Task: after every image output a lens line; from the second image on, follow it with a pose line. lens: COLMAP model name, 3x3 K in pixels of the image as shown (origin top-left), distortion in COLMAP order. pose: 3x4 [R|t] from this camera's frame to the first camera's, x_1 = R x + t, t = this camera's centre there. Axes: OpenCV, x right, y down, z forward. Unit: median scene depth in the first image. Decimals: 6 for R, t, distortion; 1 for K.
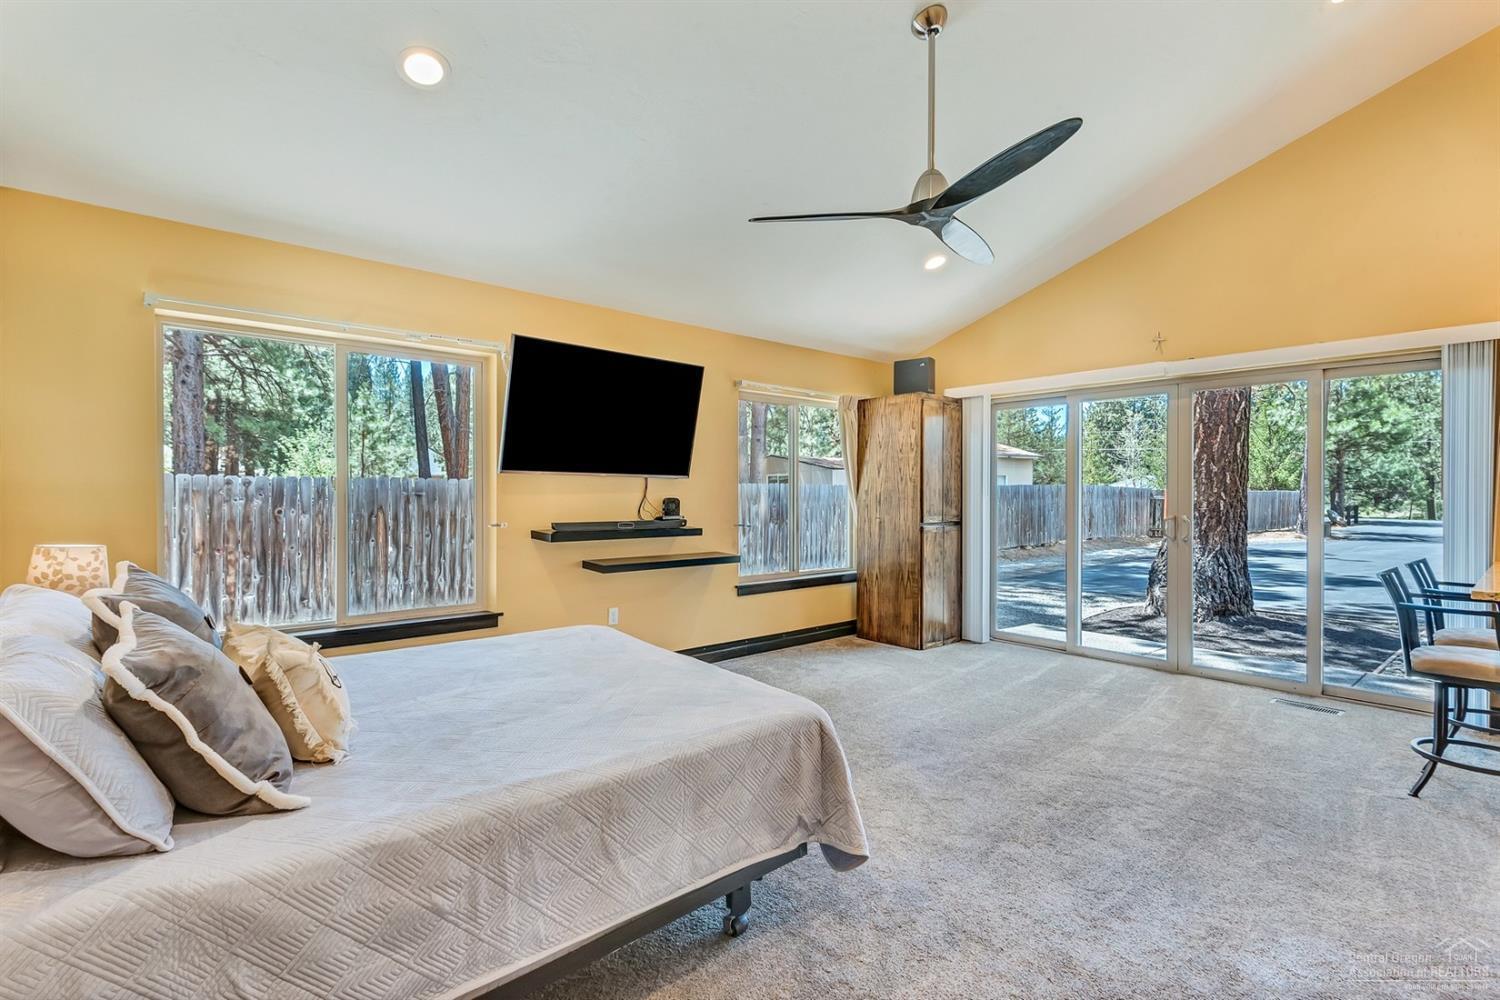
lens RADIAL K [[695.4, 0, 748.6], [0, 695.4, 495.9], [0, 0, 1]] dist [0.002326, 0.000285]
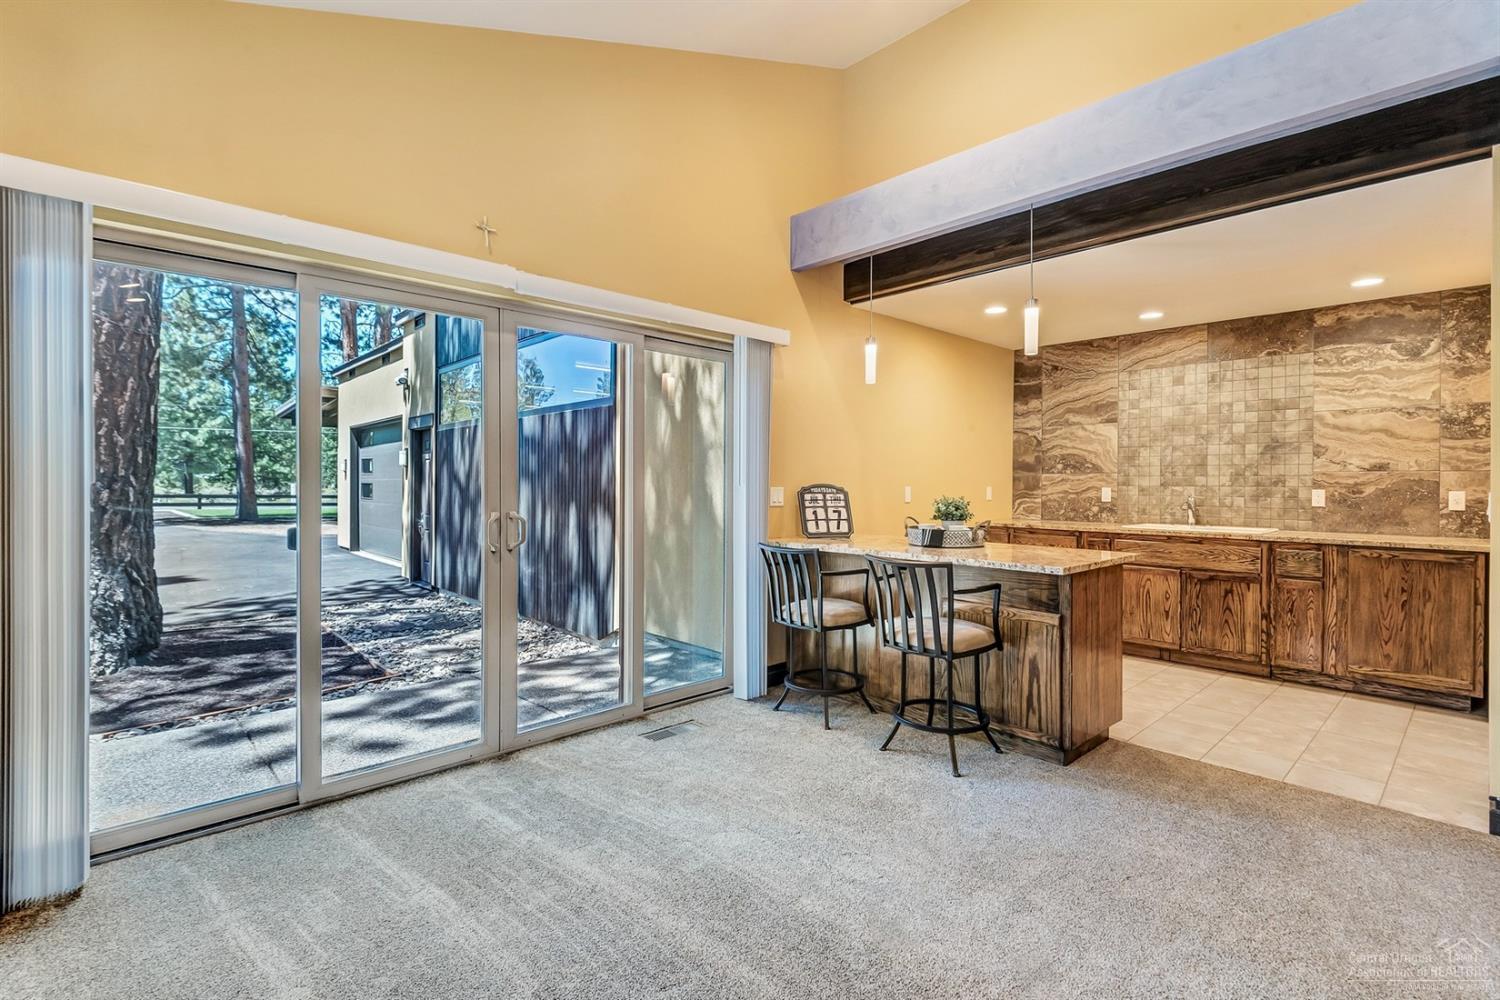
lens RADIAL K [[695.4, 0, 748.4], [0, 695.4, 488.9], [0, 0, 1]] dist [0.002326, 0.000285]
pose [[-0.016901, -0.014528, 0.999752, -0.015588], [0.001625, 0.999893, 0.014558, -0.001356], [-0.999856, 0.001871, -0.016876, 0.405955]]
